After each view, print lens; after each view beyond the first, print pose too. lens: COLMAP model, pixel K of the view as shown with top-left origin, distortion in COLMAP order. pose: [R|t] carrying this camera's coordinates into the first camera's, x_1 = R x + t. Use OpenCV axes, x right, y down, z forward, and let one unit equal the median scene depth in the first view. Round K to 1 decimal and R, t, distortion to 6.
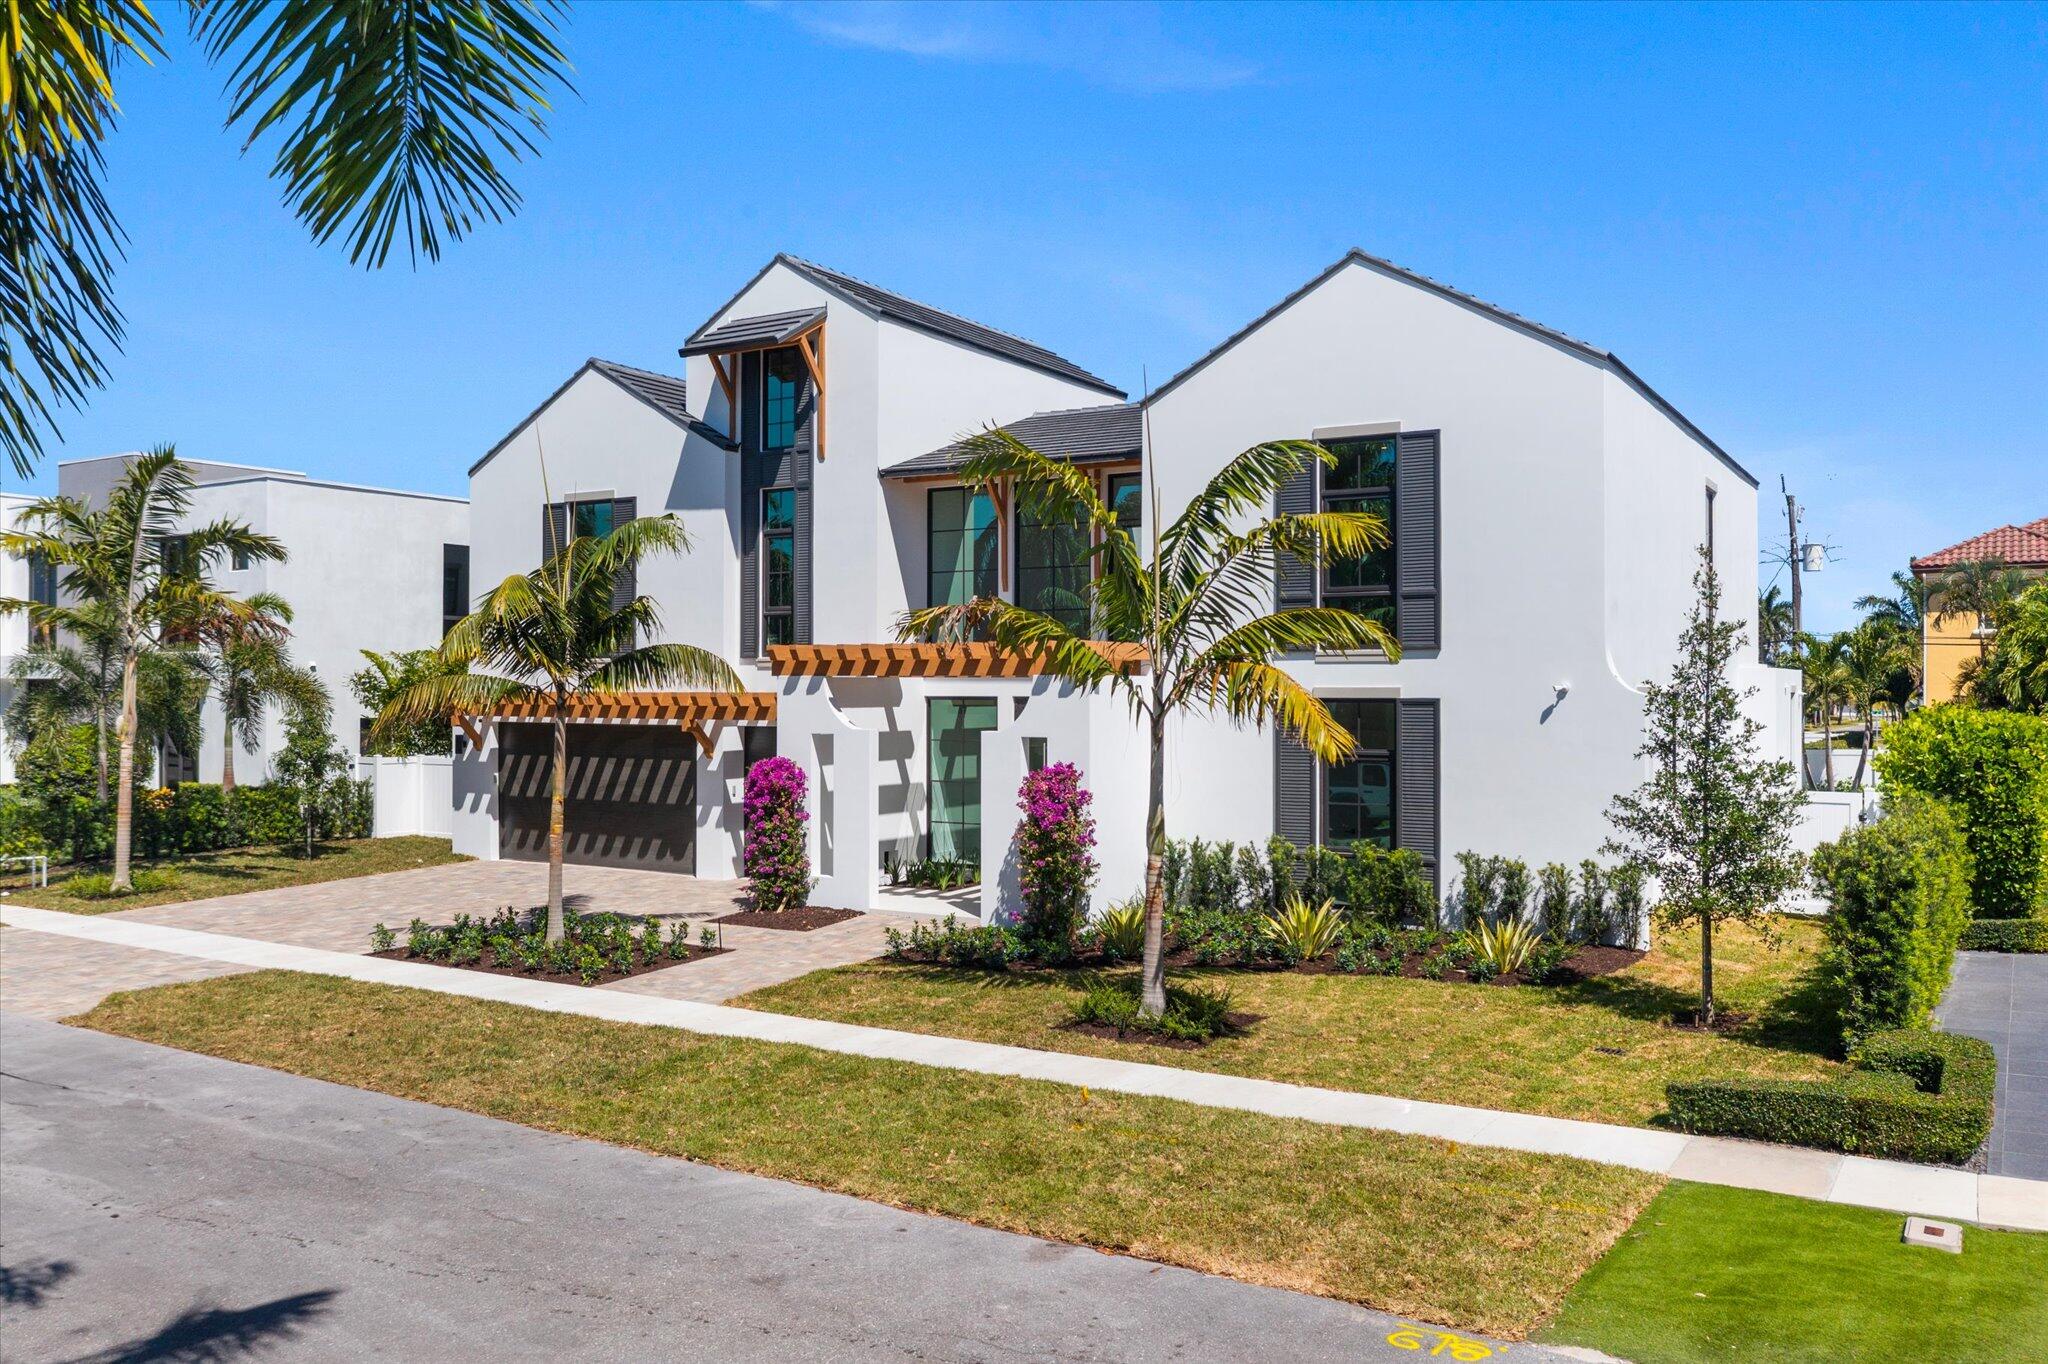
lens RADIAL K [[1602.0, 0, 1034.1], [0, 1602.0, 689.3], [0, 0, 1]] dist [-0.018618, 0.002611]
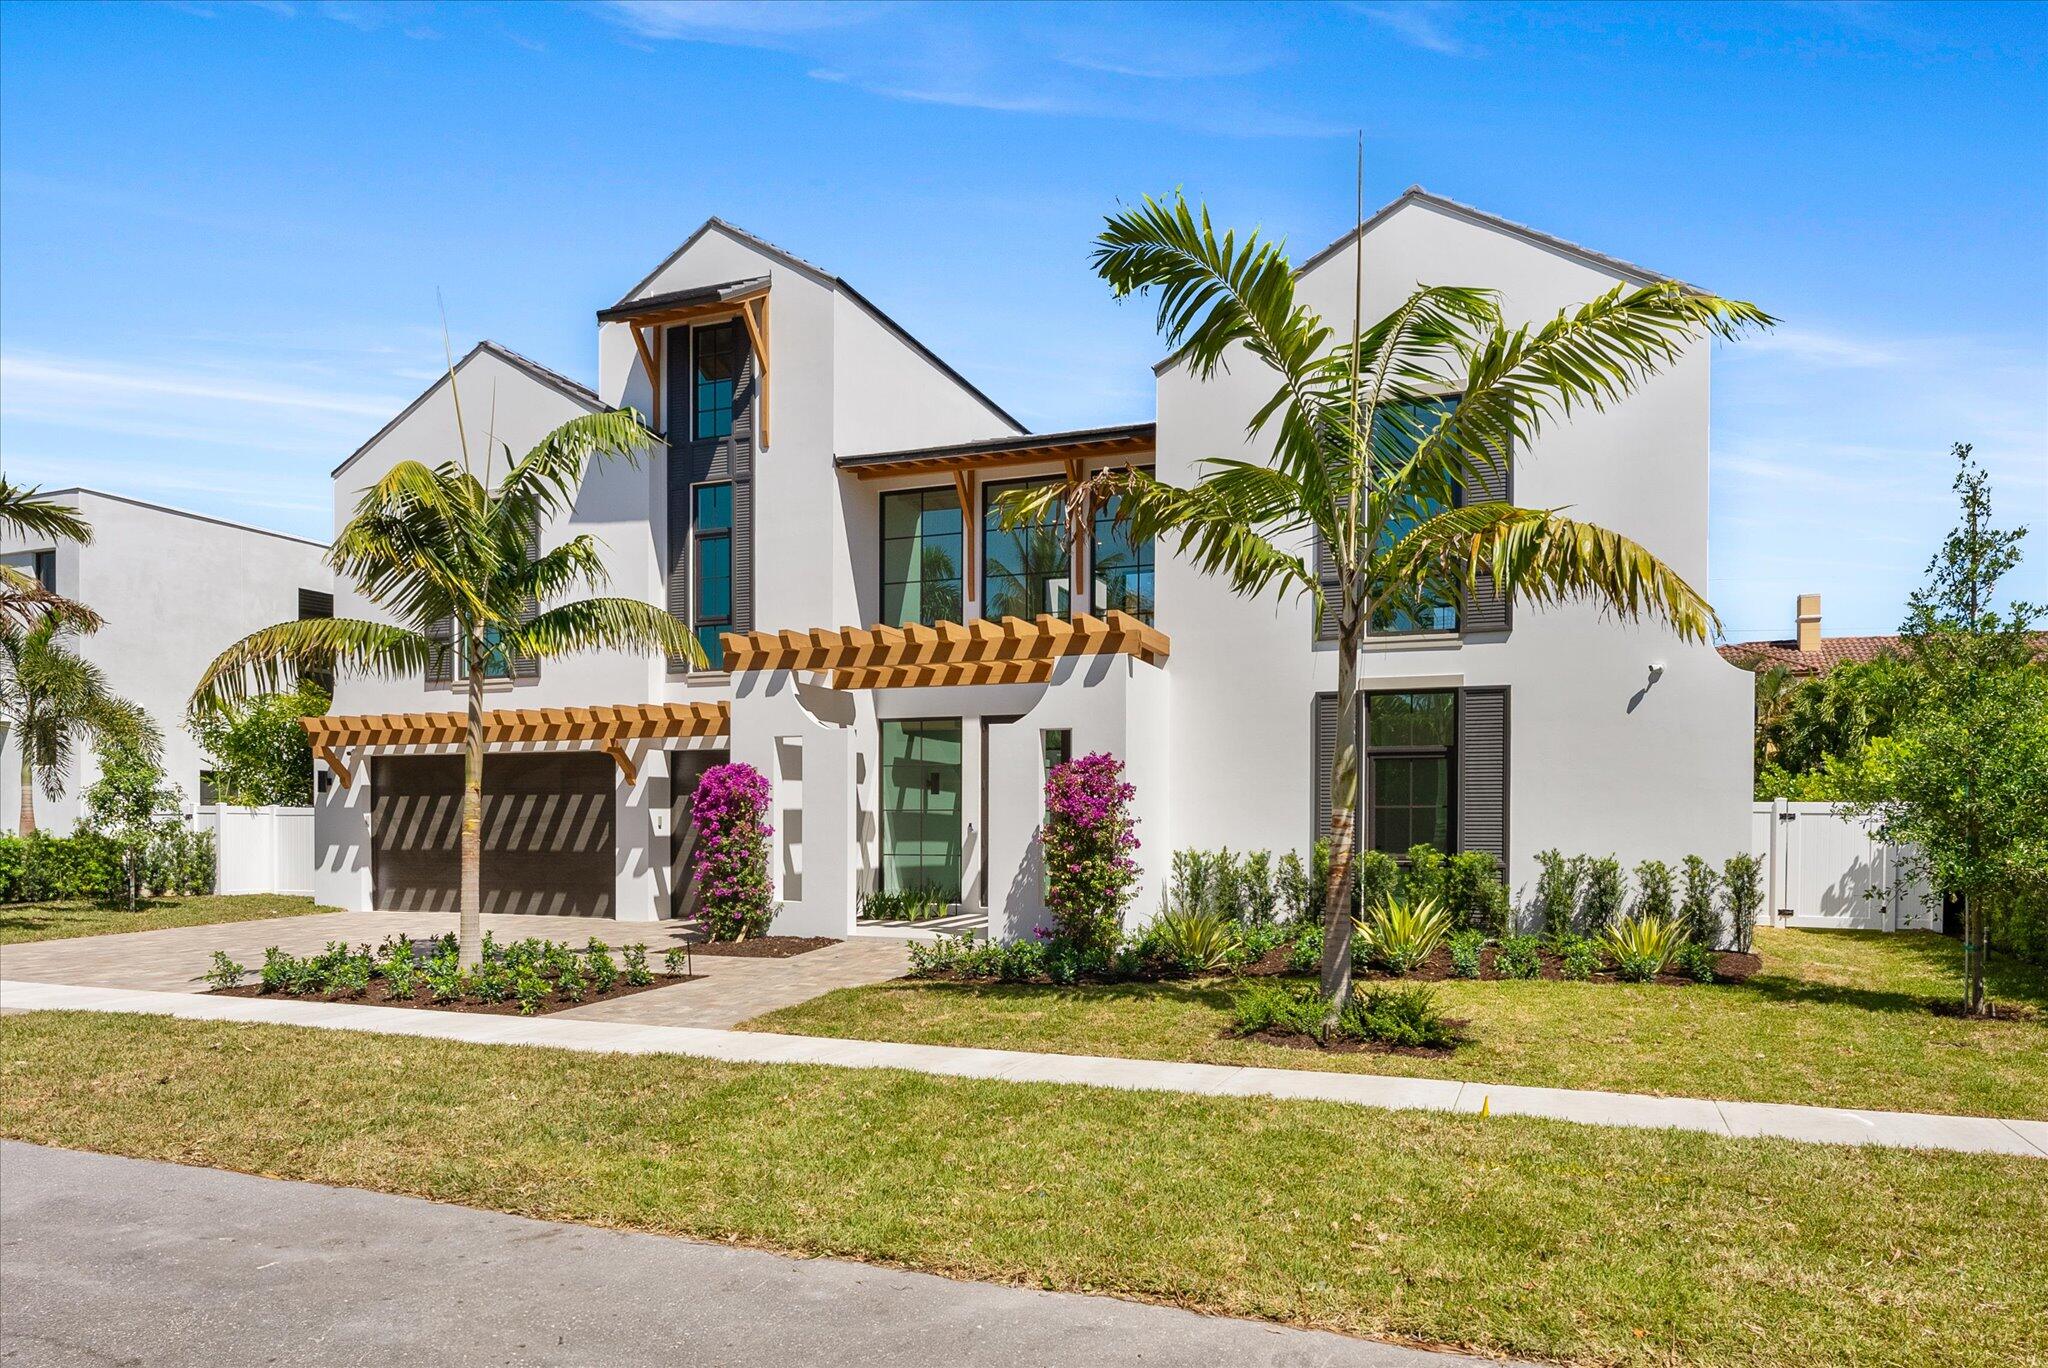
lens RADIAL K [[1272.9, 0, 1049.3], [0, 1272.9, 852.2], [0, 0, 1]] dist [0.008099, -0.000091]
pose [[0.983528, -0.000628, 0.180752, -0.117843], [-0.002597, 0.999842, 0.017604, 0.078086], [-0.180735, -0.017784, 0.983371, 0.297284]]
